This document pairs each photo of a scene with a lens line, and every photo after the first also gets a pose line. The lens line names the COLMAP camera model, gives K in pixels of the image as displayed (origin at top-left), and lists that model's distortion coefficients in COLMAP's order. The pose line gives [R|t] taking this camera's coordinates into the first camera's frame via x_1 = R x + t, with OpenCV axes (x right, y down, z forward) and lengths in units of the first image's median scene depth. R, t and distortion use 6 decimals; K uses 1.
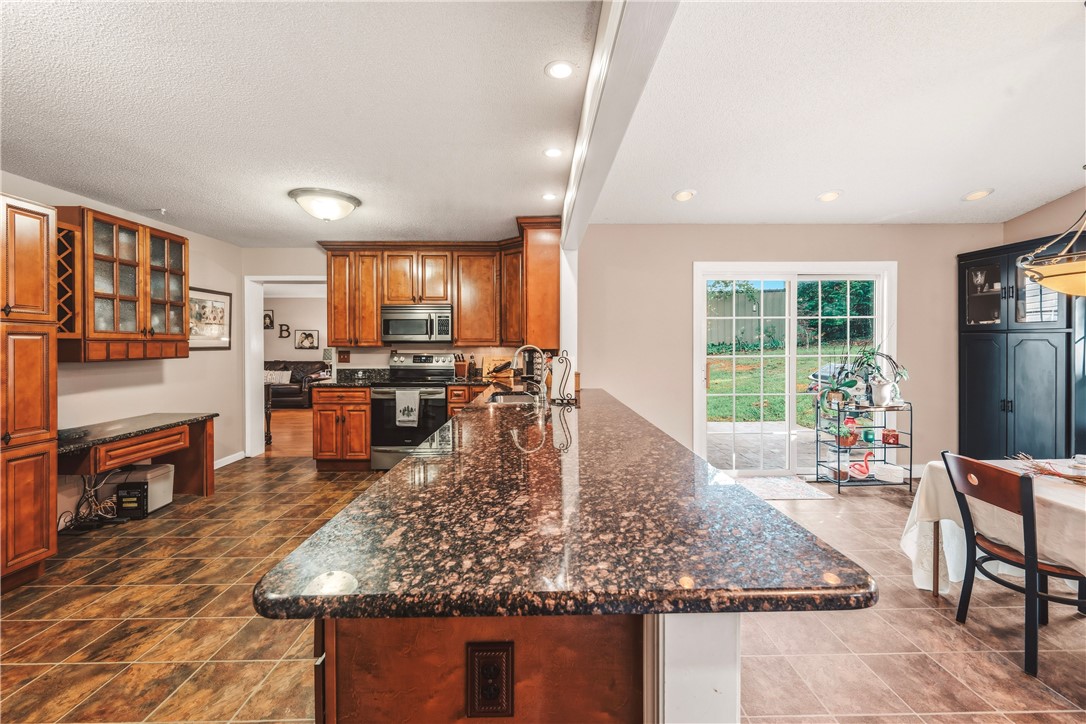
lens RADIAL K [[443.8, 0, 542.5], [0, 443.8, 341.7], [0, 0, 1]] dist [-0.000823, -0.000342]
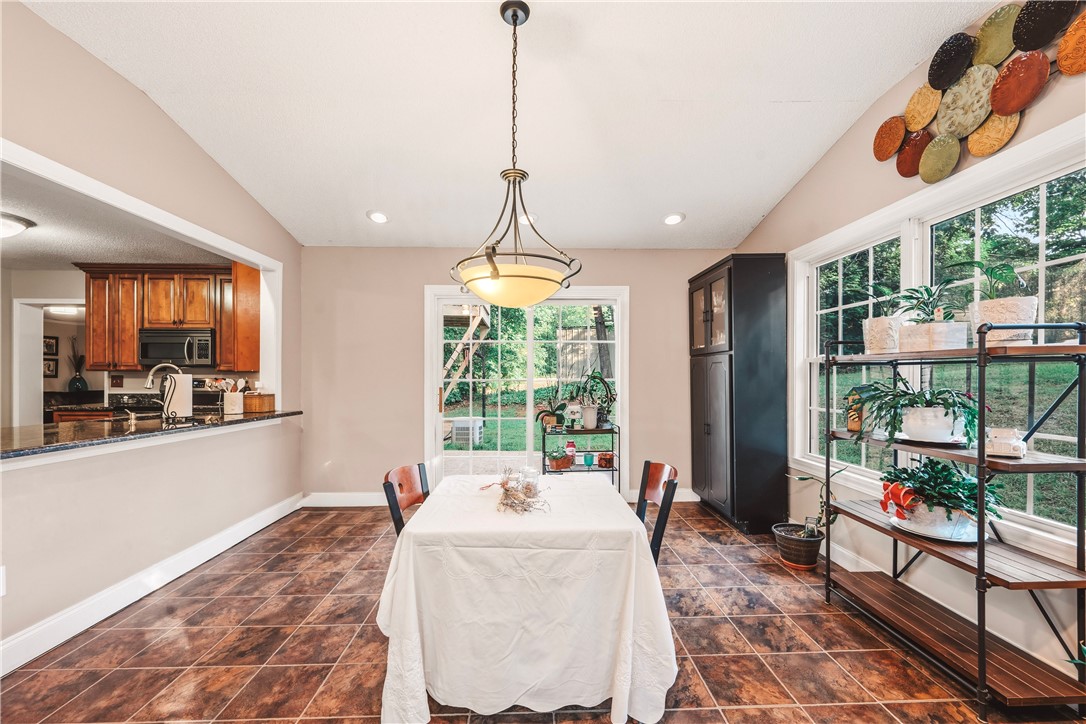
lens RADIAL K [[442.7, 0, 544.9], [0, 442.7, 377.7], [0, 0, 1]] dist [-0.000813, -0.000100]
pose [[0.999791, 0.002465, 0.020316, 0.551998], [-0.002555, 0.999987, 0.004392, 0.021767], [-0.020305, -0.004443, 0.999784, -0.001965]]
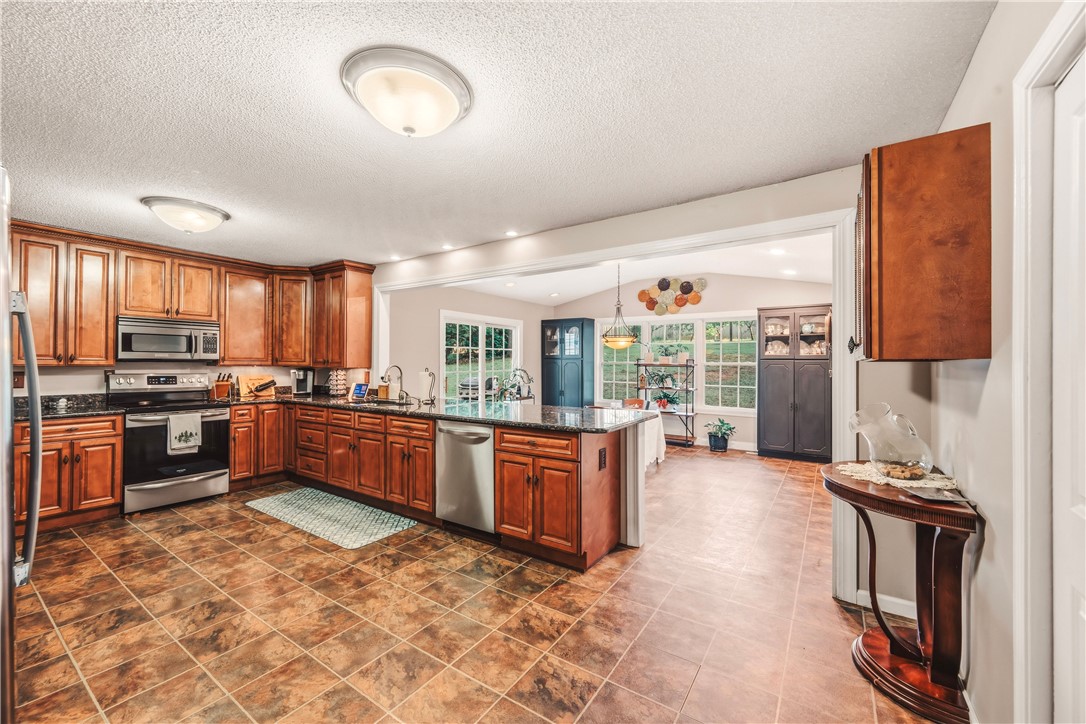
lens RADIAL K [[443.8, 0, 542.5], [0, 443.8, 341.7], [0, 0, 1]] dist [-0.000823, -0.000342]
pose [[0.561460, 0.046214, 0.826212, -0.636273], [-0.005211, 0.998617, -0.052316, 0.006199], [-0.827488, 0.025068, 0.560924, -0.114037]]
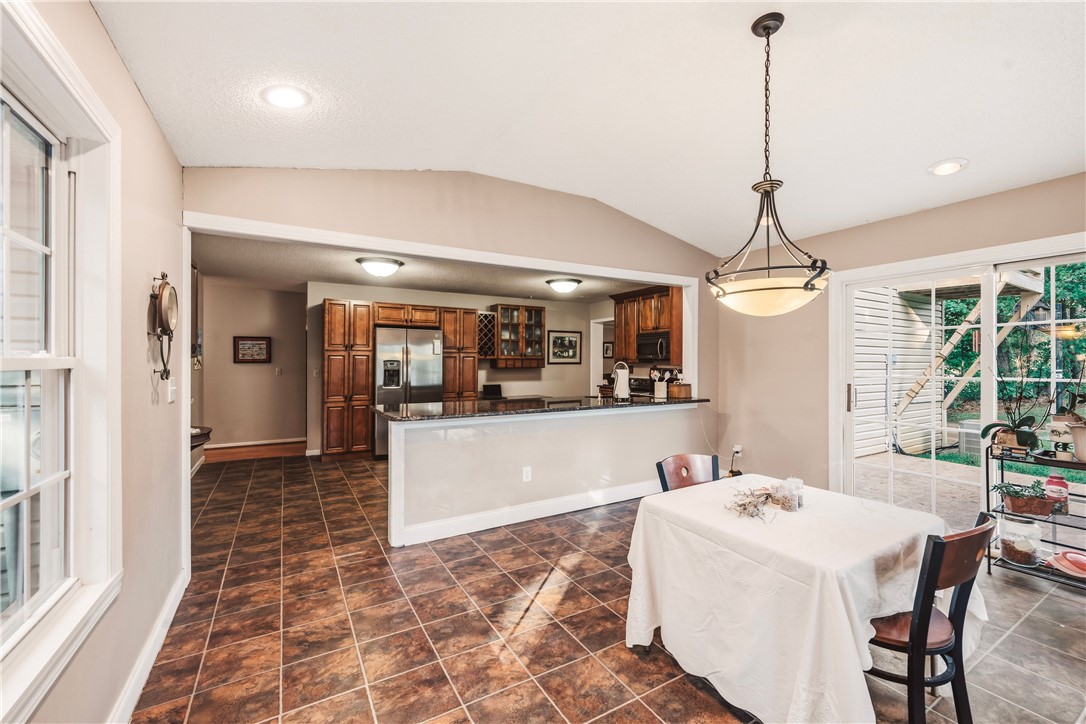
lens RADIAL K [[445.3, 0, 545.5], [0, 445.3, 355.5], [0, 0, 1]] dist [-0.000083, 0.000128]
pose [[0.493577, -0.009189, -0.869653, 0.802881], [0.005333, 0.999957, -0.007539, -0.003440], [0.869686, -0.000917, 0.493605, 0.024099]]
